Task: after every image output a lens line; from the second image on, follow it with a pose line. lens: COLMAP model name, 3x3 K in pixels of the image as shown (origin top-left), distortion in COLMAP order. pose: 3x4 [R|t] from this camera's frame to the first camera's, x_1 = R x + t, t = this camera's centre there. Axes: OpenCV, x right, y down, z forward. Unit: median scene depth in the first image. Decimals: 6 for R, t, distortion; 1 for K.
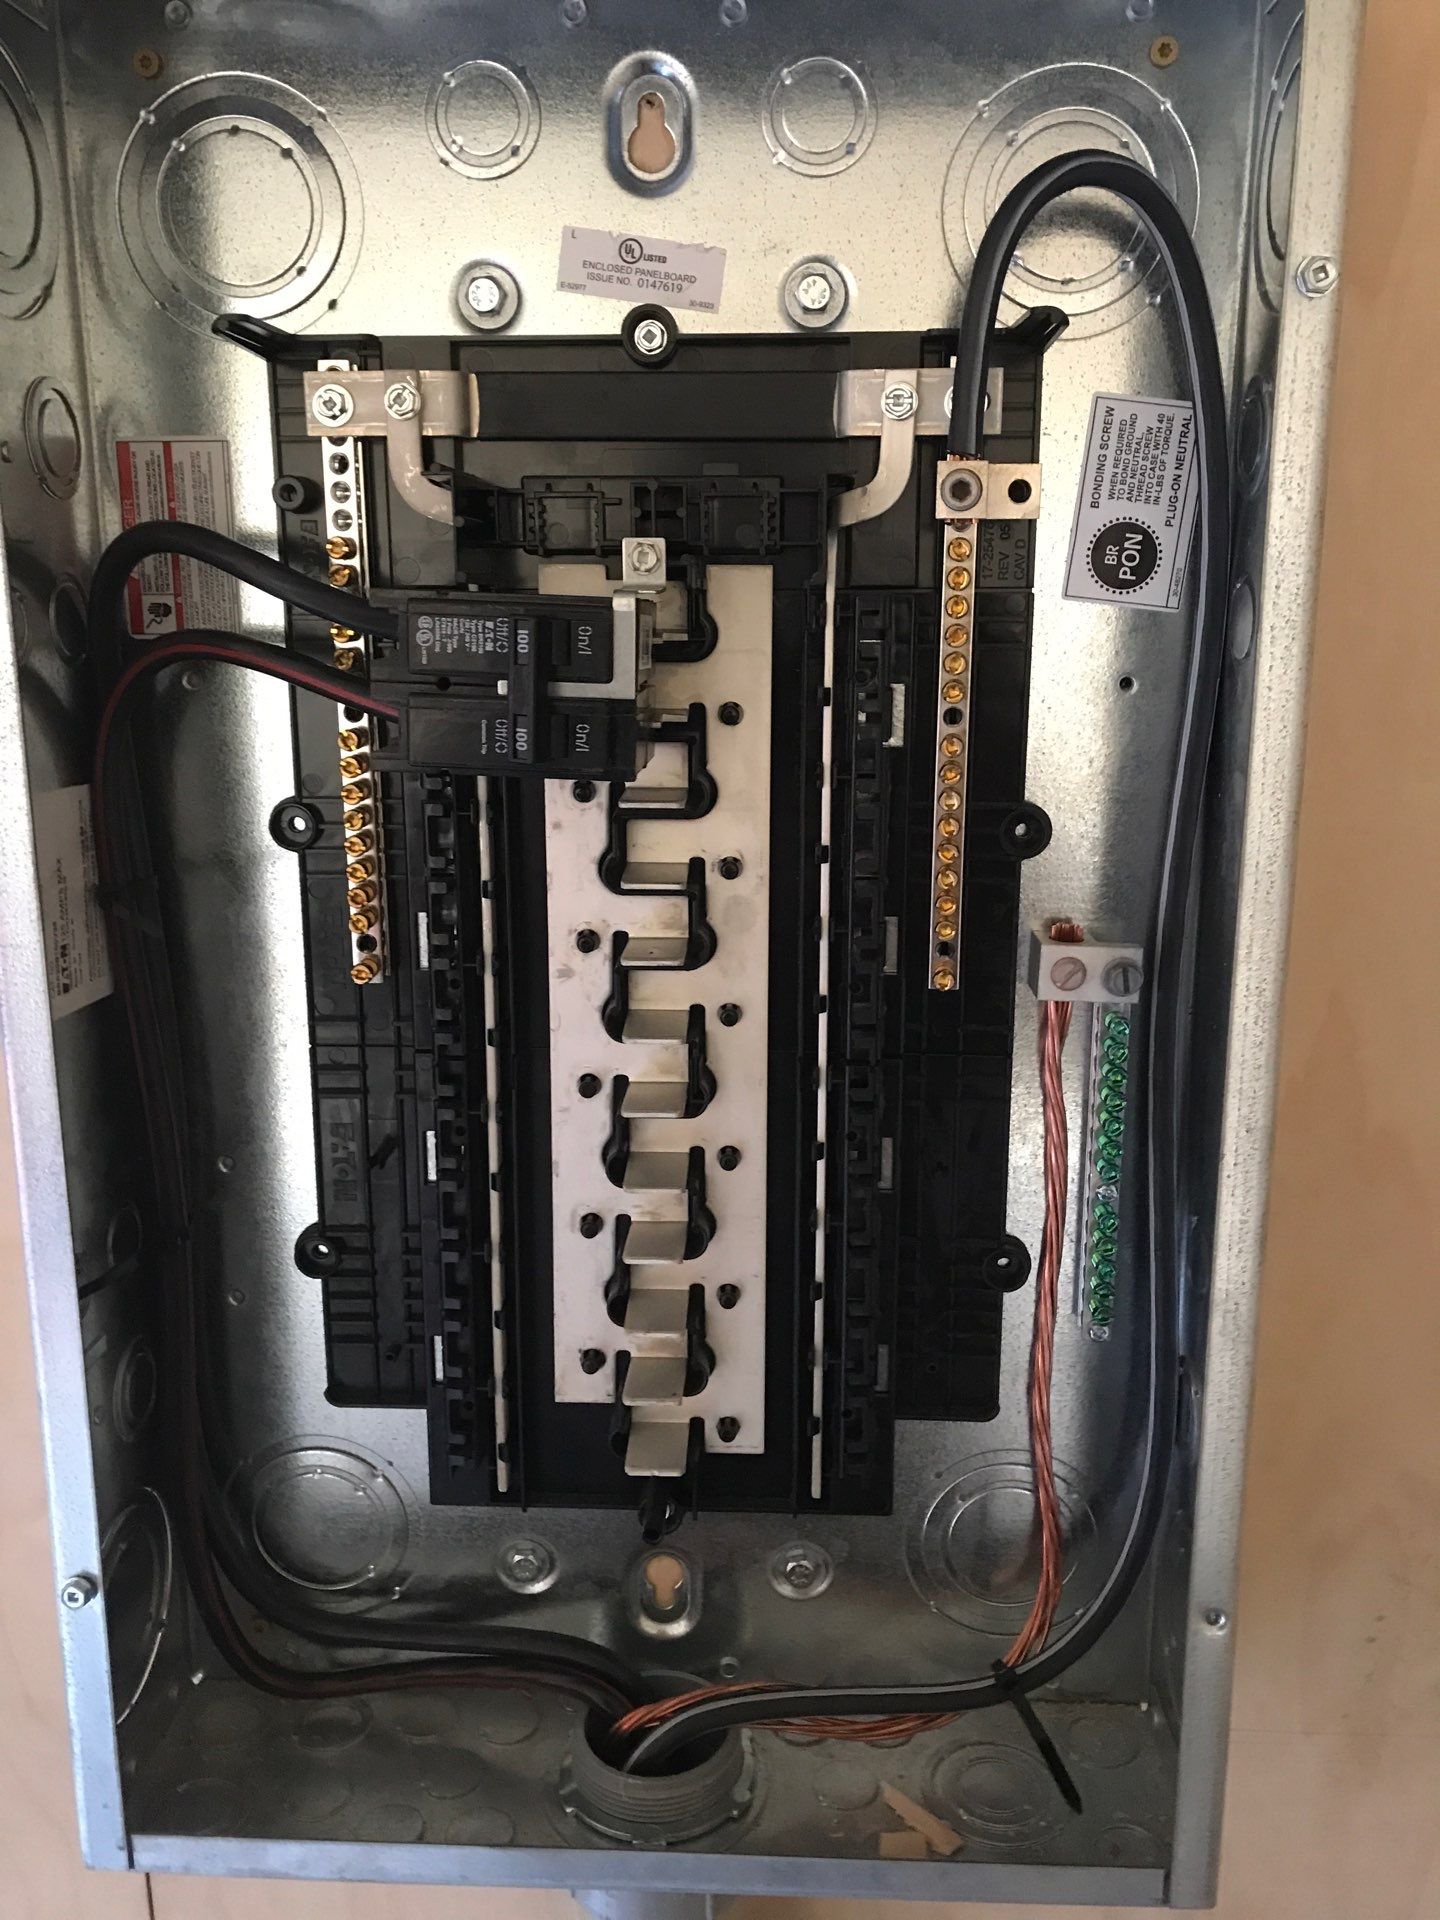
lens RADIAL K [[1539.3, 0, 724.8], [0, 1539.3, 950.6], [0, 0, 1]] dist [0.033594, -0.032443]
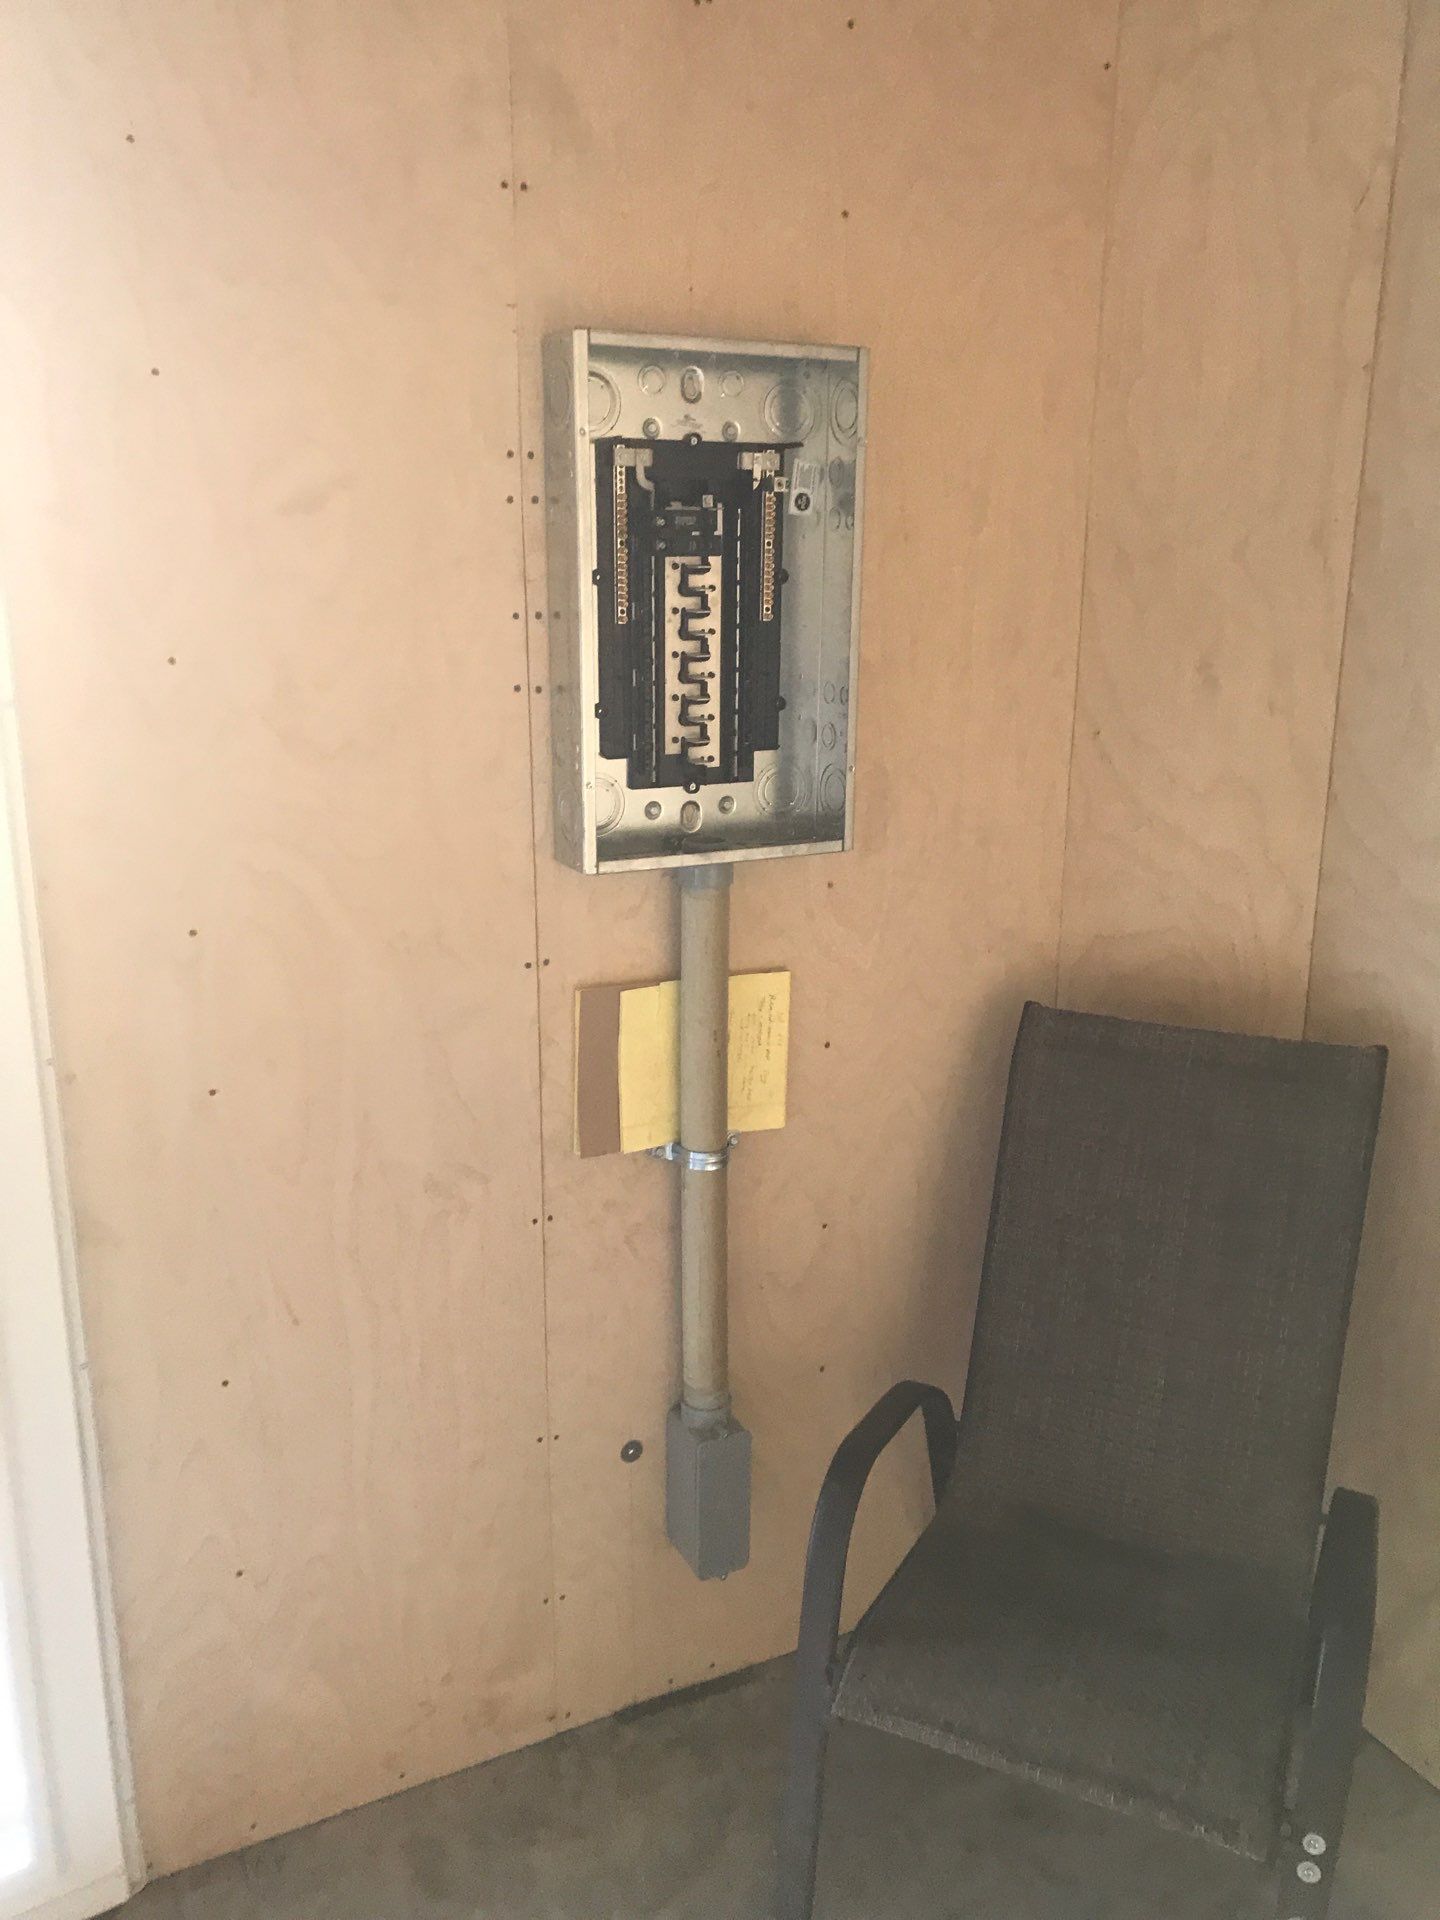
lens RADIAL K [[1539.3, 0, 718.8], [0, 1539.3, 971.1], [0, 0, 1]] dist [0.033594, -0.032443]
pose [[0.881187, -0.124809, 0.455995, -1.779968], [0.094021, 0.991521, 0.089695, 0.524052], [-0.463324, -0.036165, 0.885451, -2.286017]]
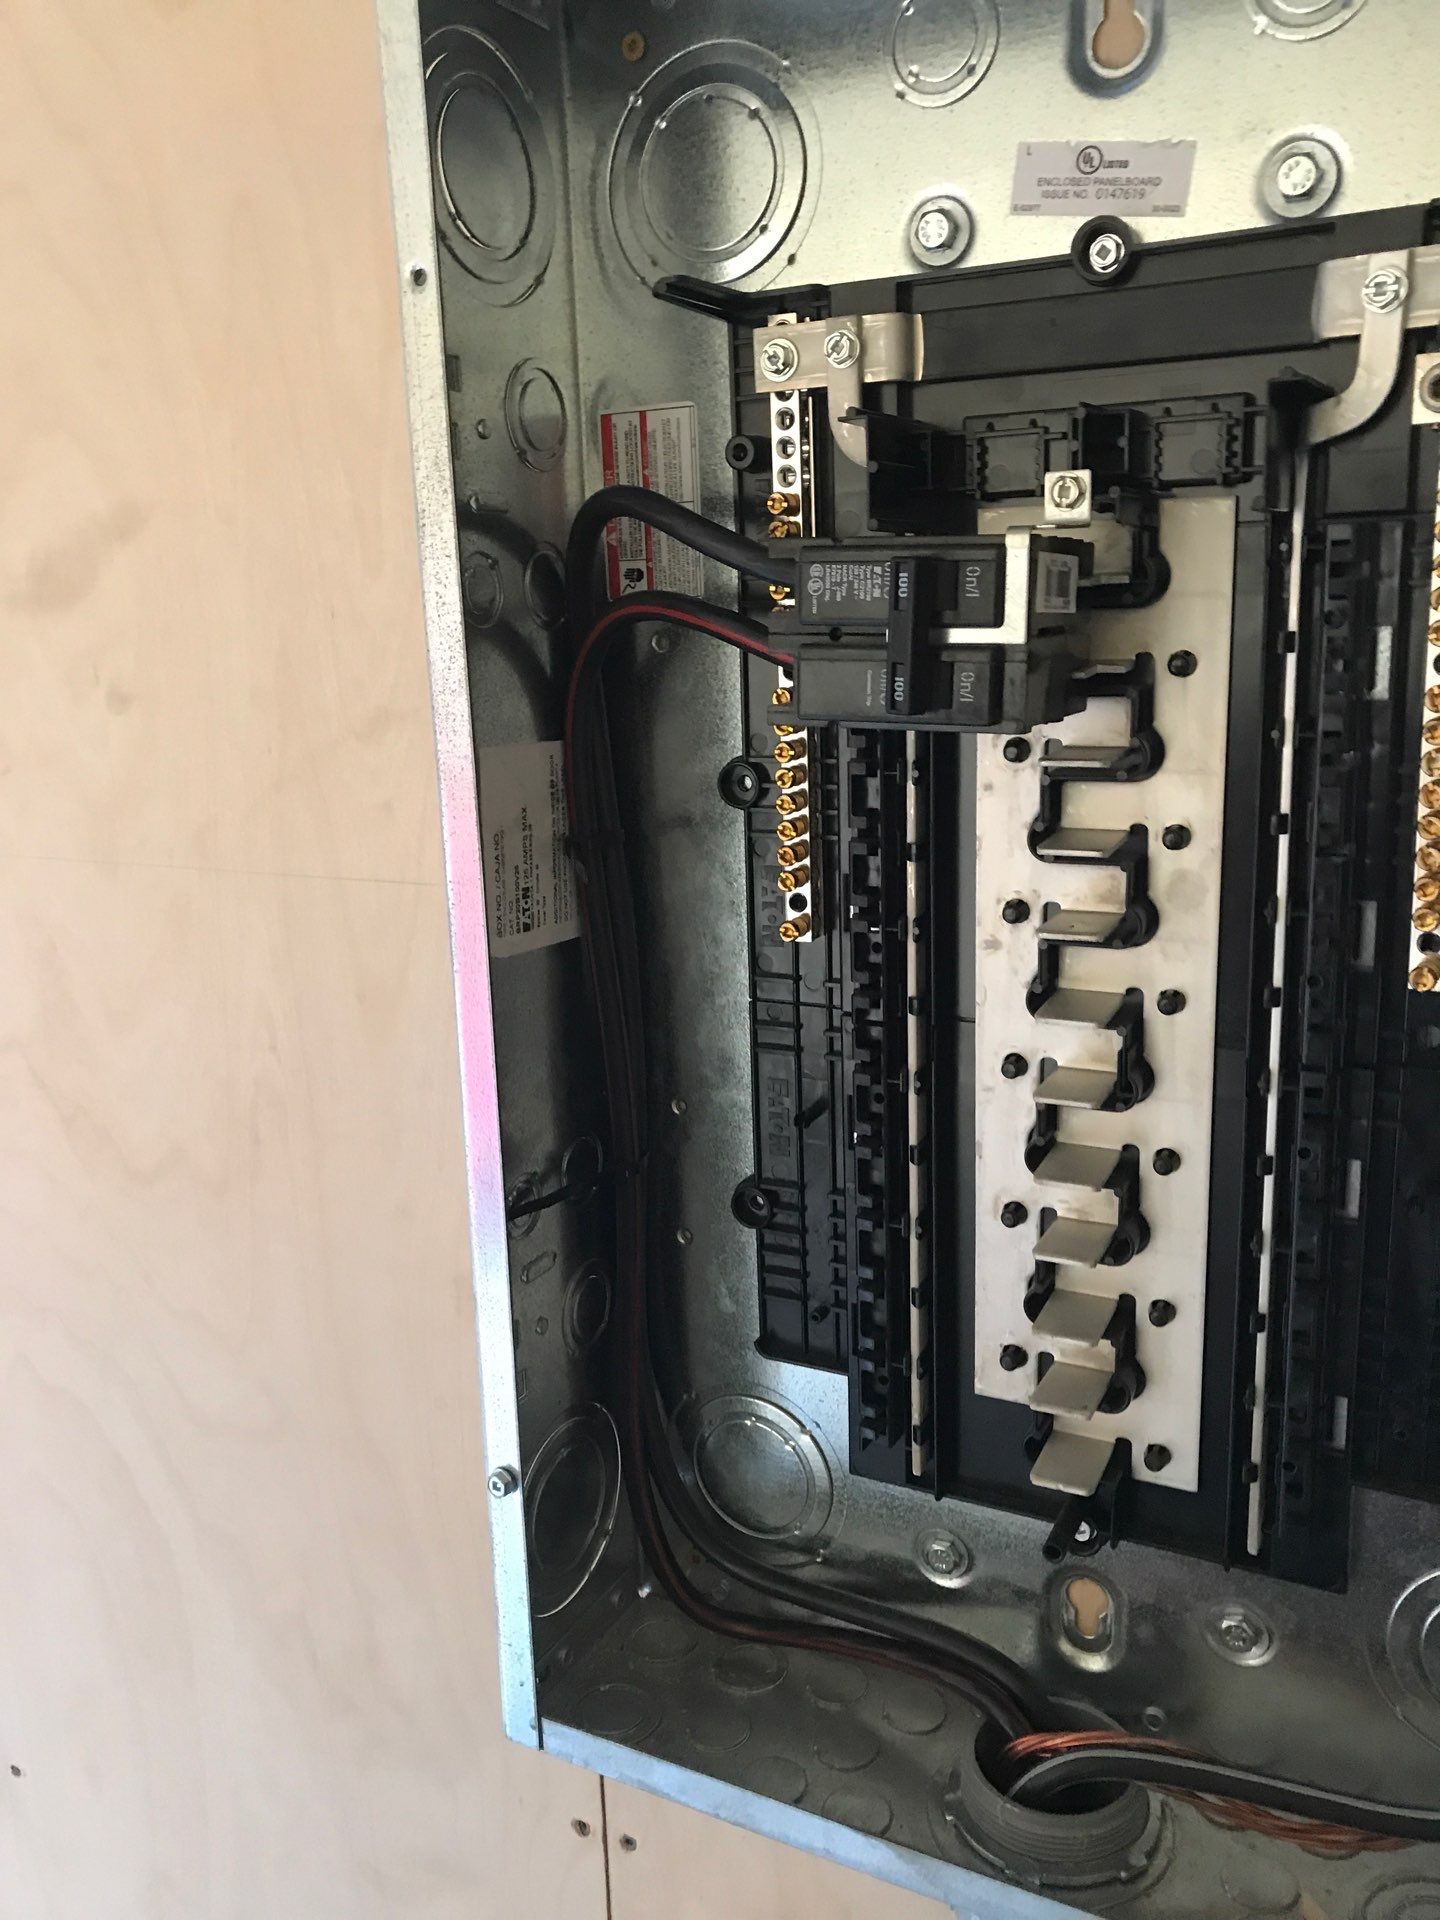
lens RADIAL K [[1539.3, 0, 761.1], [0, 1539.3, 952.7], [0, 0, 1]] dist [0.033594, -0.032443]
pose [[0.910152, 0.063633, -0.409358, 0.159879], [-0.060156, 0.997960, 0.021382, 0.008578], [0.409883, 0.005164, 0.912123, 0.080876]]
